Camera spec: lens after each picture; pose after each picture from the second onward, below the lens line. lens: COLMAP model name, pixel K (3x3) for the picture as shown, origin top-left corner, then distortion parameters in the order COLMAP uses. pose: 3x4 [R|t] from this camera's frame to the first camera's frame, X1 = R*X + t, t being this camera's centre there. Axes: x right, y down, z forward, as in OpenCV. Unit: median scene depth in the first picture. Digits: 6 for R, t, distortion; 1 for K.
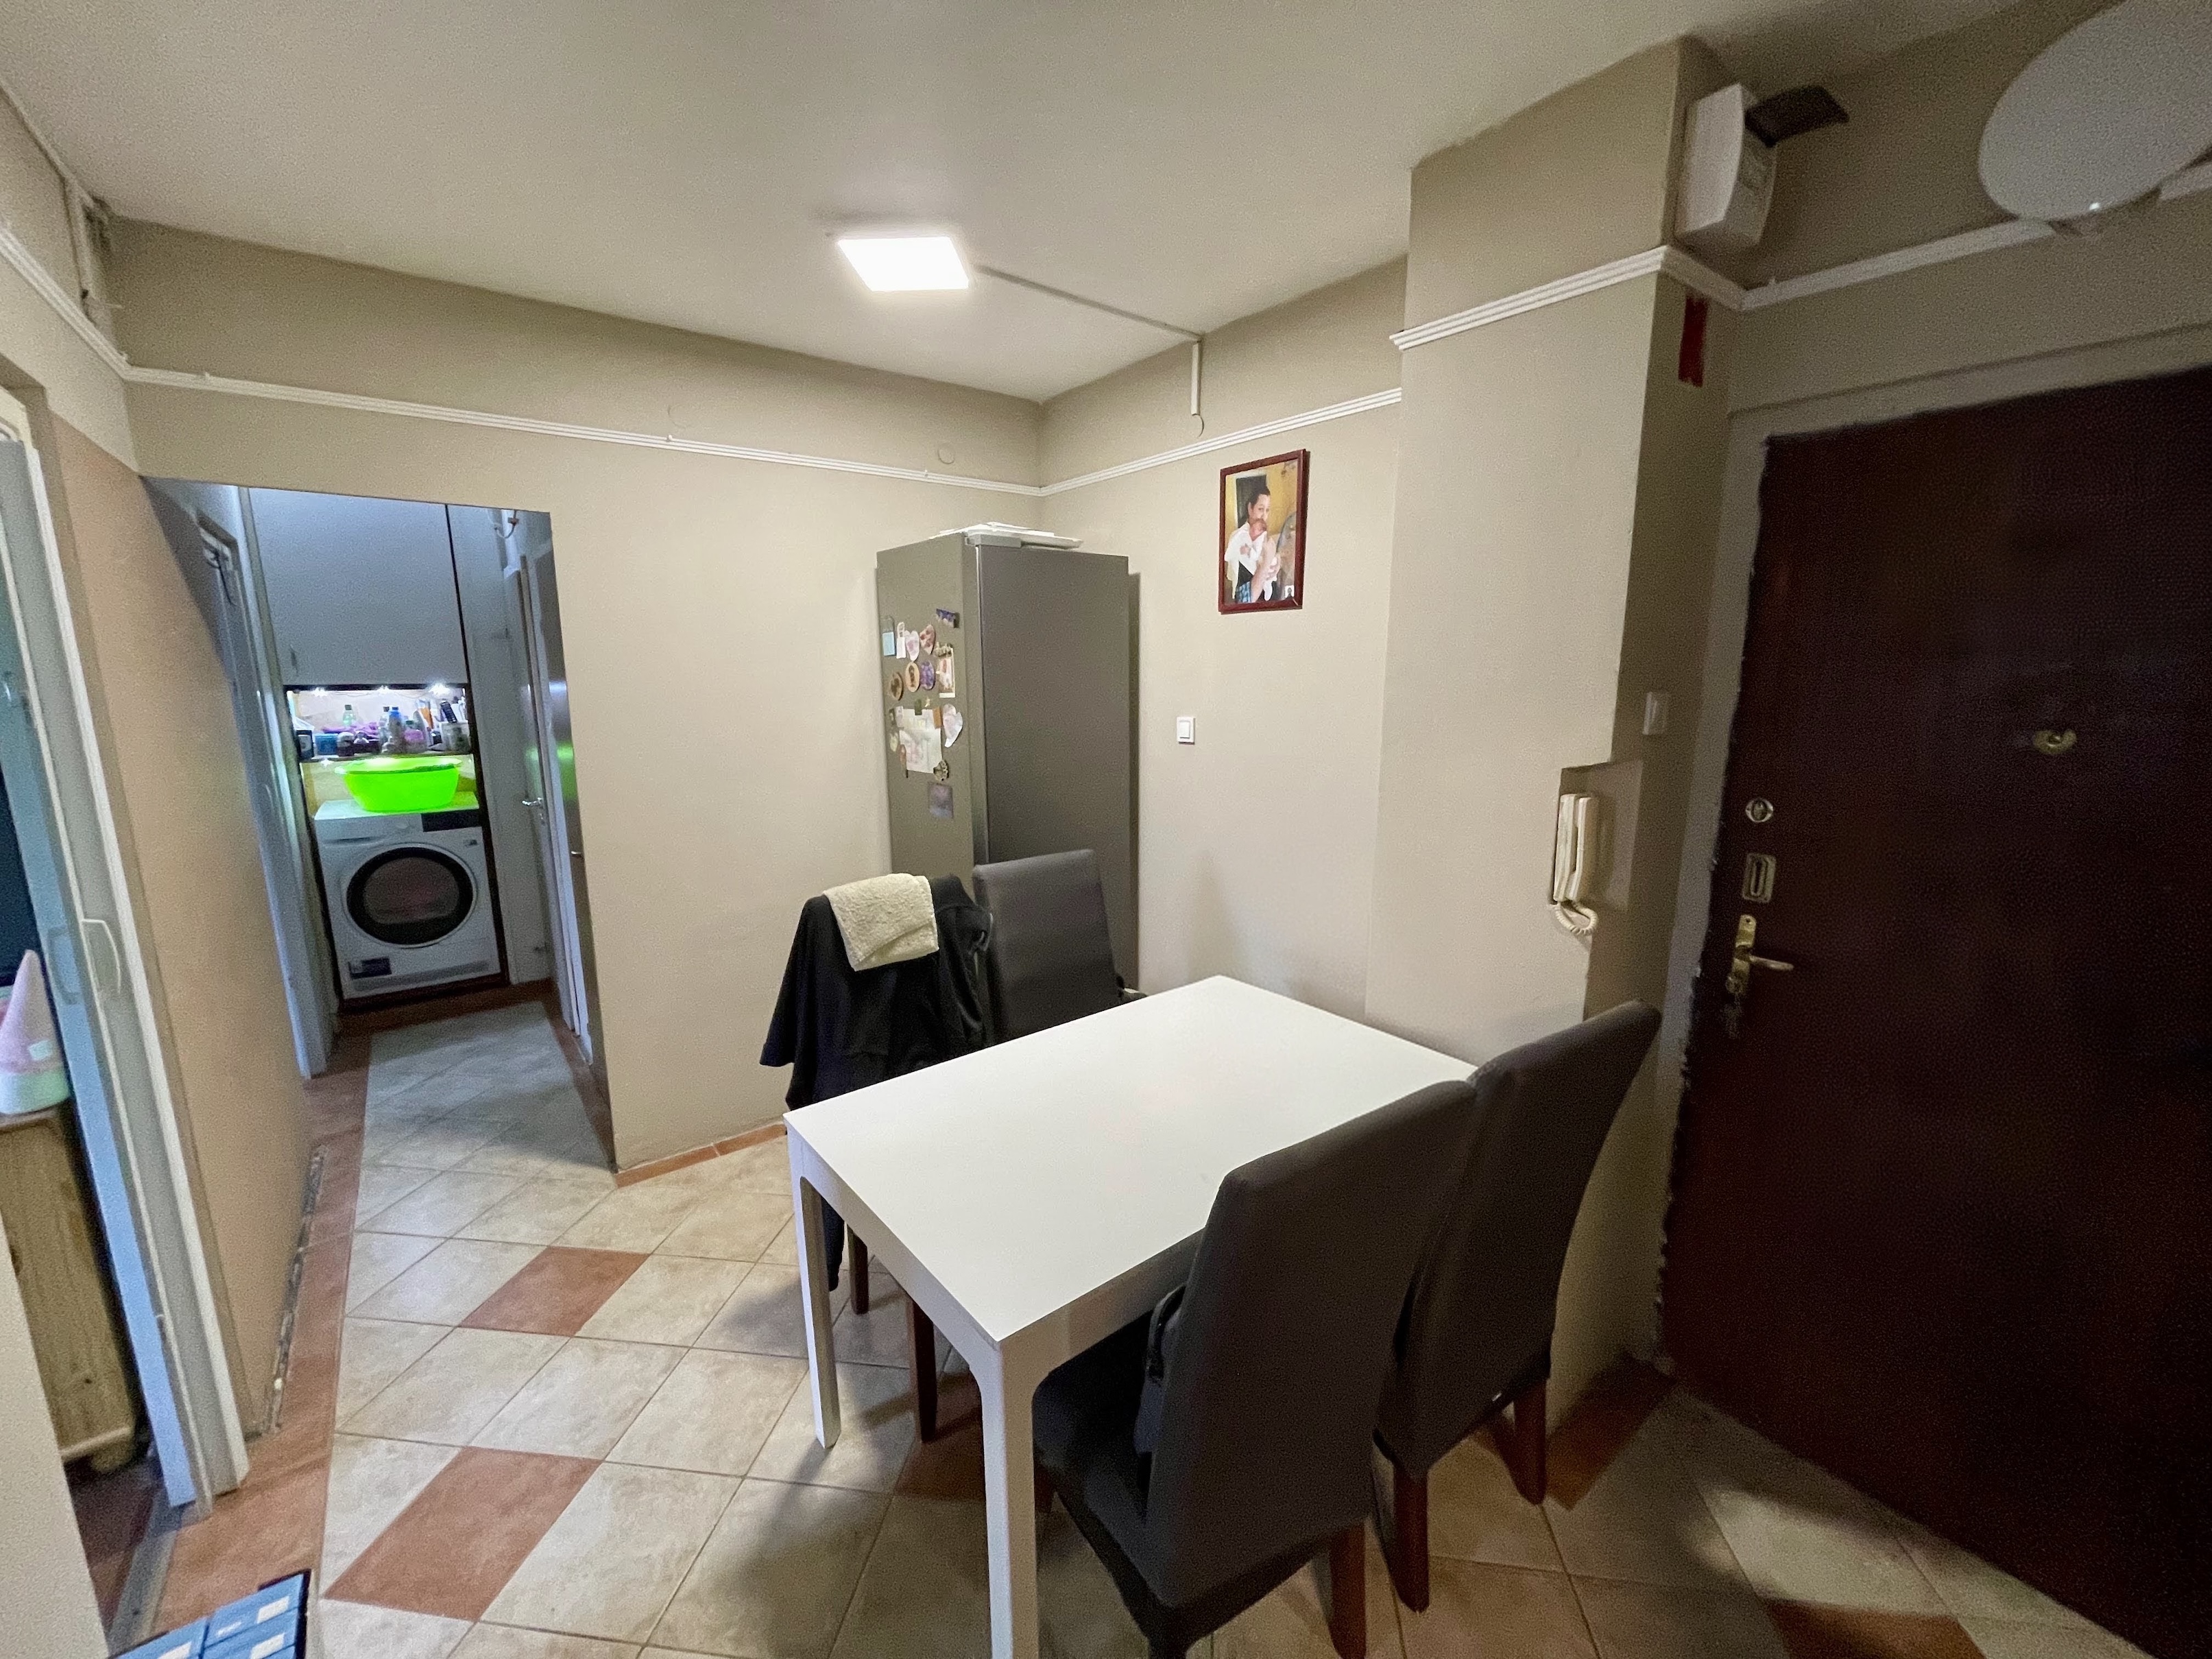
lens RADIAL K [[902.8, 0, 1104.0], [0, 902.8, 836.0], [0, 0, 1]] dist [0.010203, -0.000400]
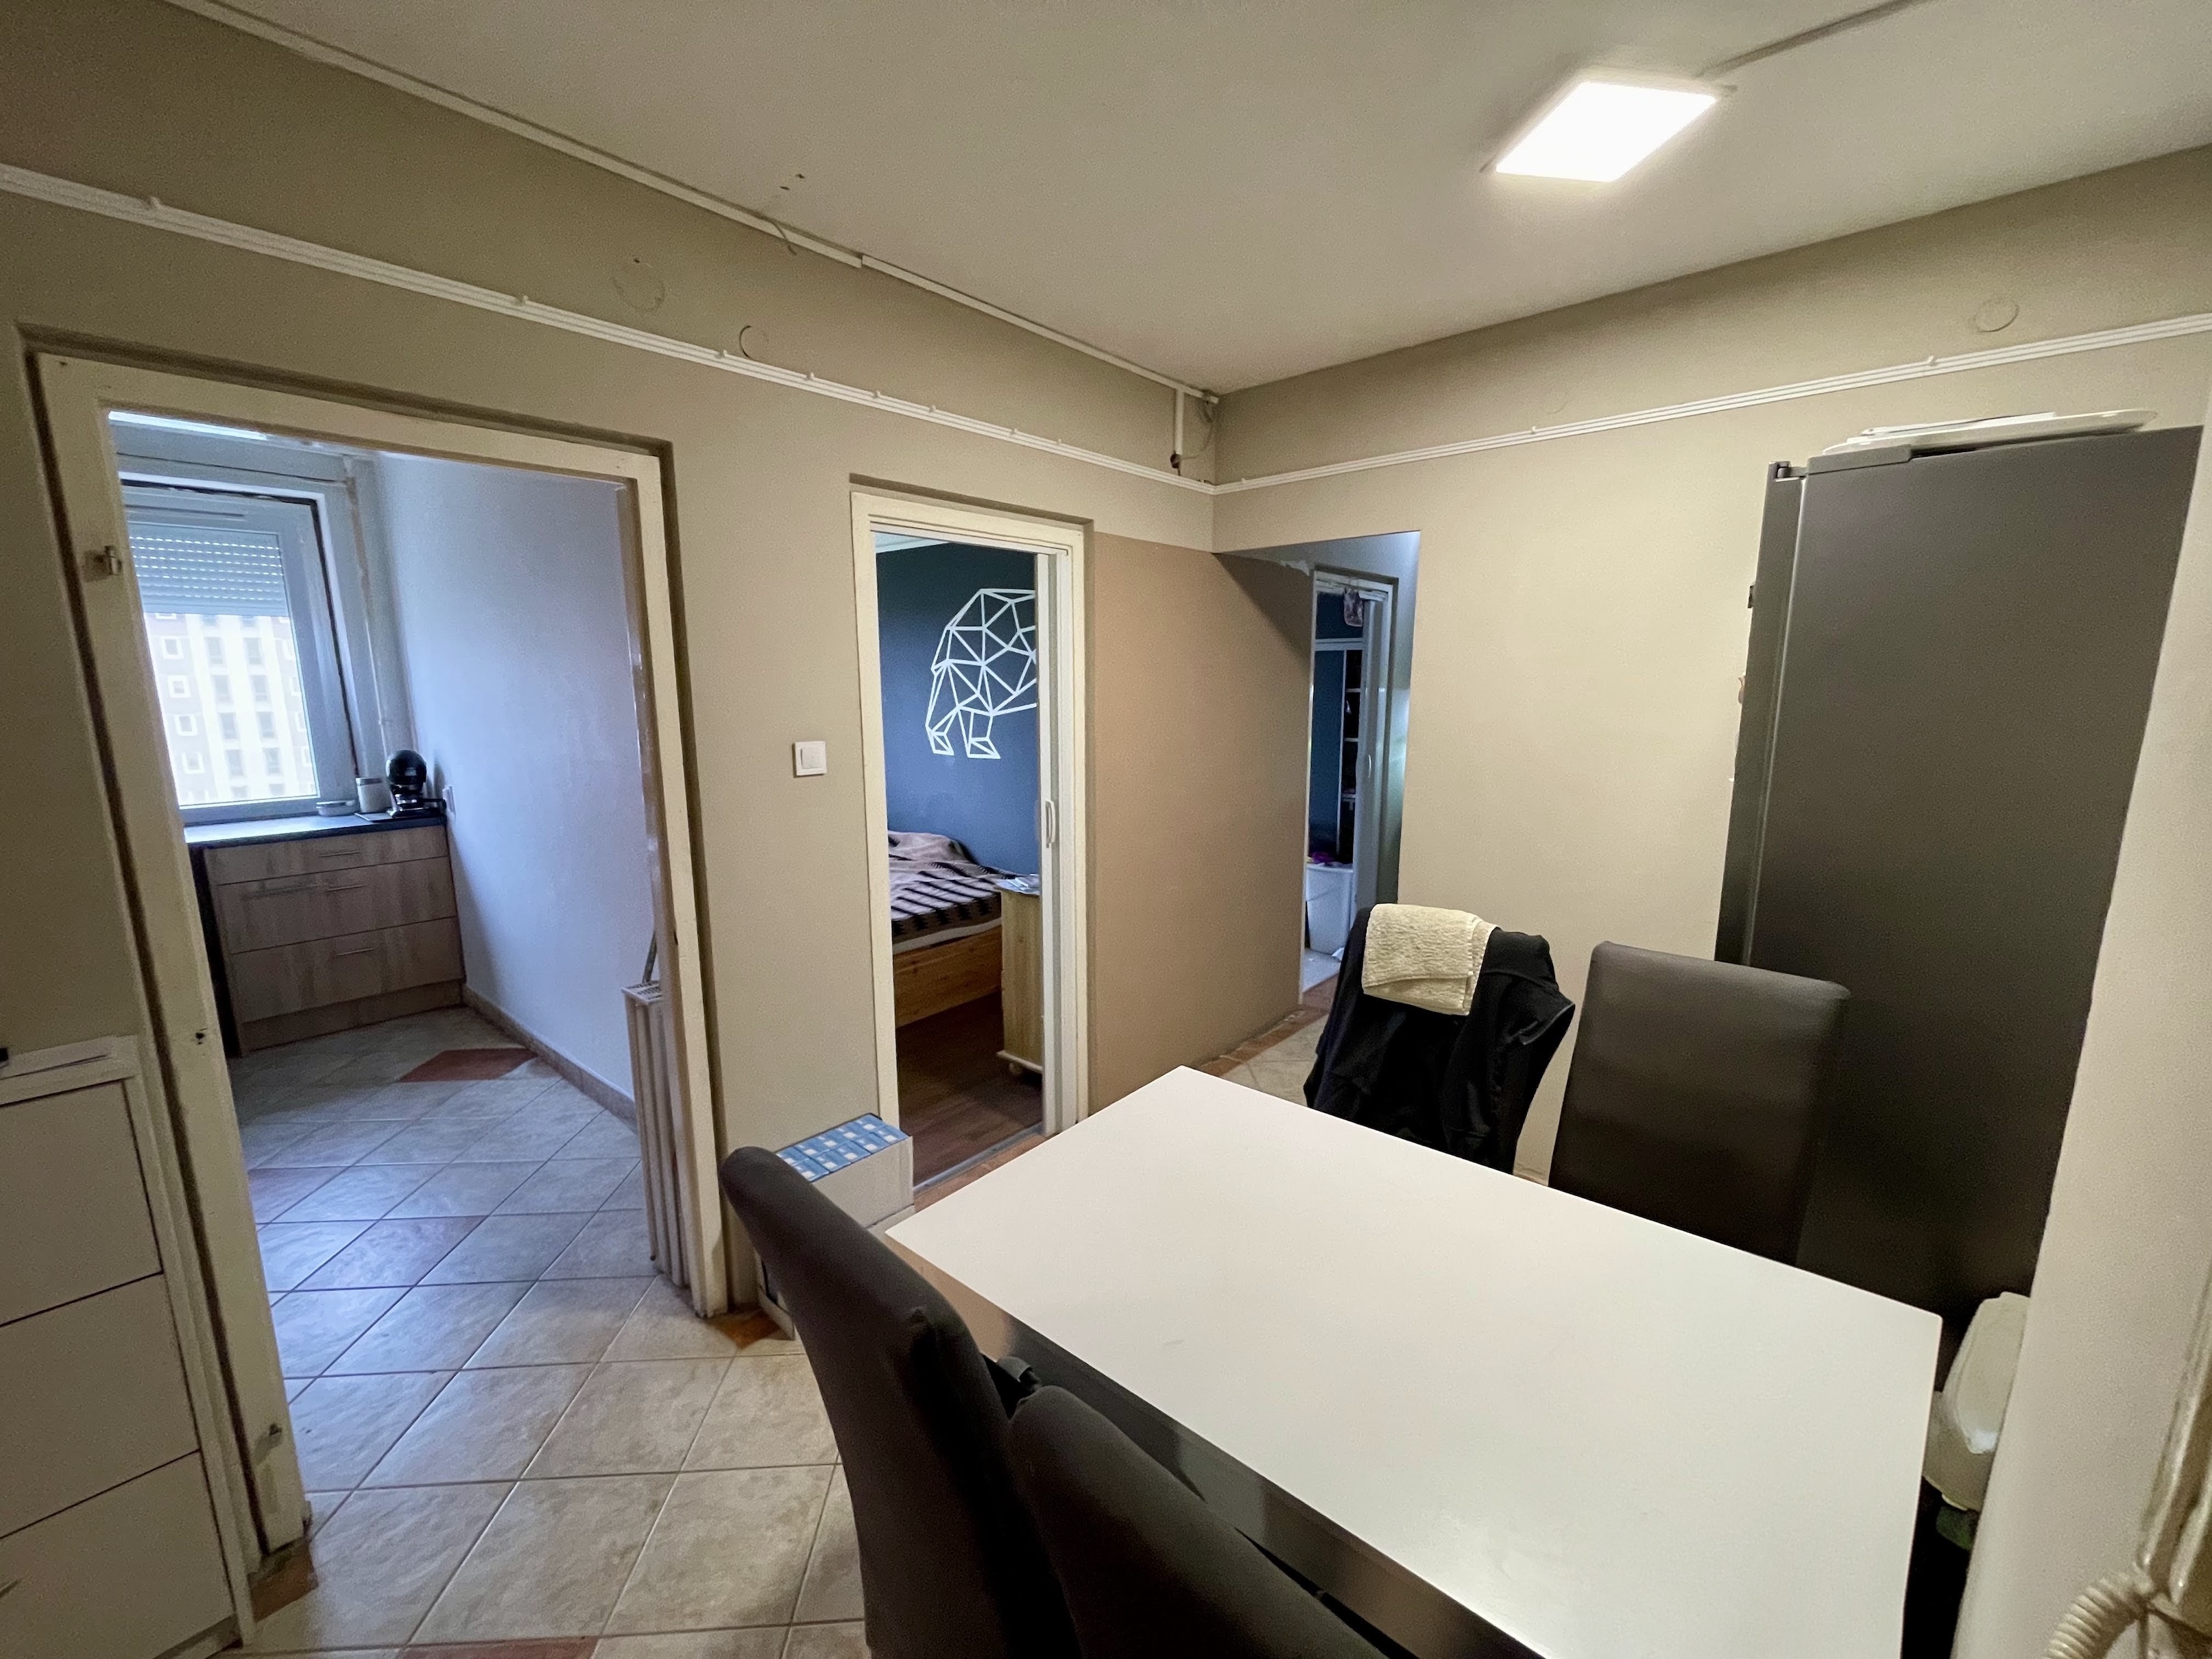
lens RADIAL K [[902.8, 0, 1096.6], [0, 902.8, 838.7], [0, 0, 1]] dist [0.010203, -0.000400]
pose [[0.184738, 0.179770, -0.966206, 0.520608], [-0.186698, 0.971645, 0.145086, -0.084806], [0.964891, 0.153586, 0.213063, 0.493185]]
